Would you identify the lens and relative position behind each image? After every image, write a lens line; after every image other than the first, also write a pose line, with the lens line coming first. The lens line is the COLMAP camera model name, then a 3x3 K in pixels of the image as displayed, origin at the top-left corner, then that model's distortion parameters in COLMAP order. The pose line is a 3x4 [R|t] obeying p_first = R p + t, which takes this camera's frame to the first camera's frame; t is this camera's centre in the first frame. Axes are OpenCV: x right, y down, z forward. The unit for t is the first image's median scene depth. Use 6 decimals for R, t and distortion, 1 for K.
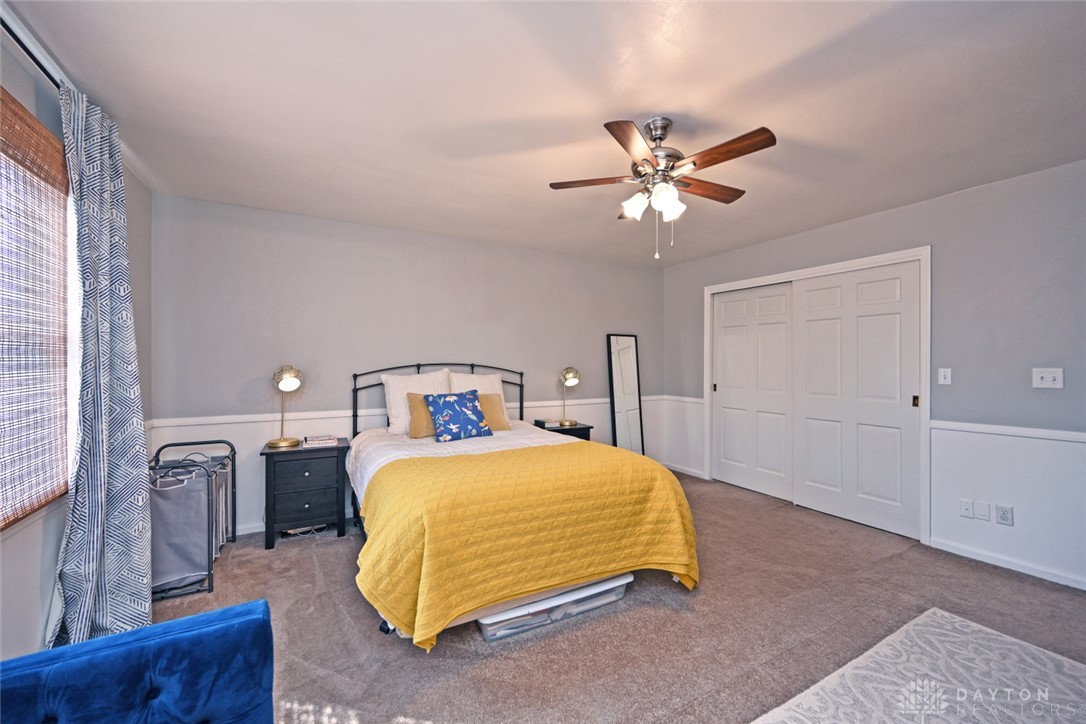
lens RADIAL K [[426.8, 0, 543.0], [0, 426.8, 362.0], [0, 0, 1]] dist [-0.000437, 0.000007]
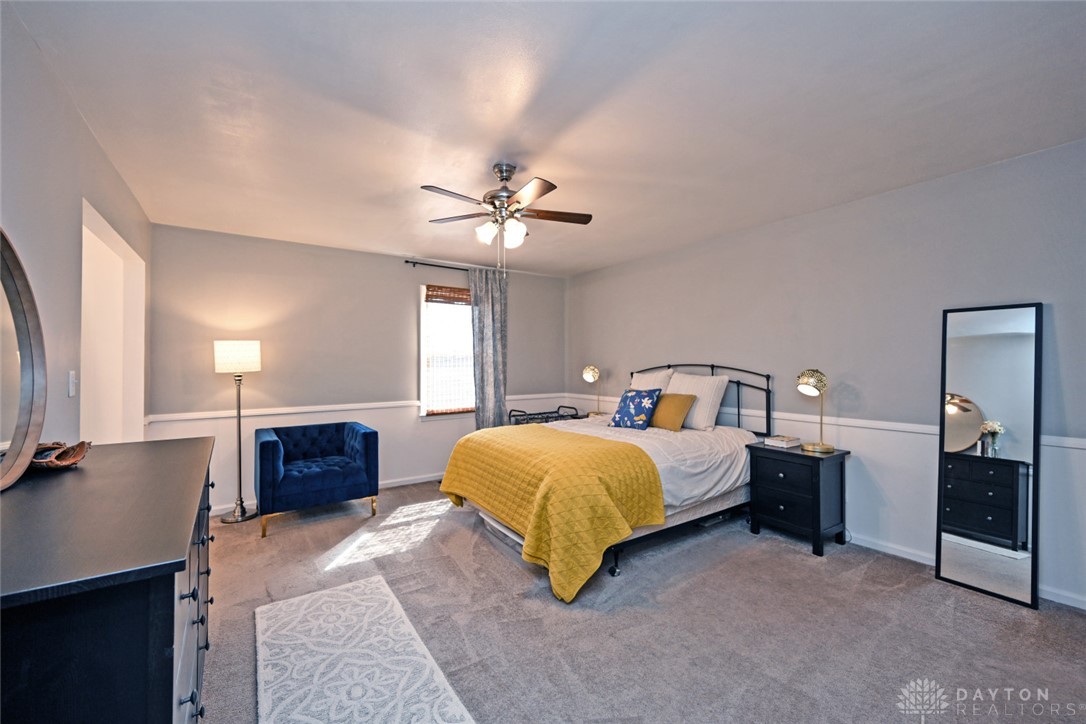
lens RADIAL K [[426.8, 0, 543.0], [0, 426.8, 362.0], [0, 0, 1]] dist [-0.000437, 0.000007]
pose [[0.139655, -0.014455, -0.990095, 0.748821], [0.001163, 0.999895, -0.014434, 0.011225], [0.990199, 0.000864, 0.139658, 0.478731]]
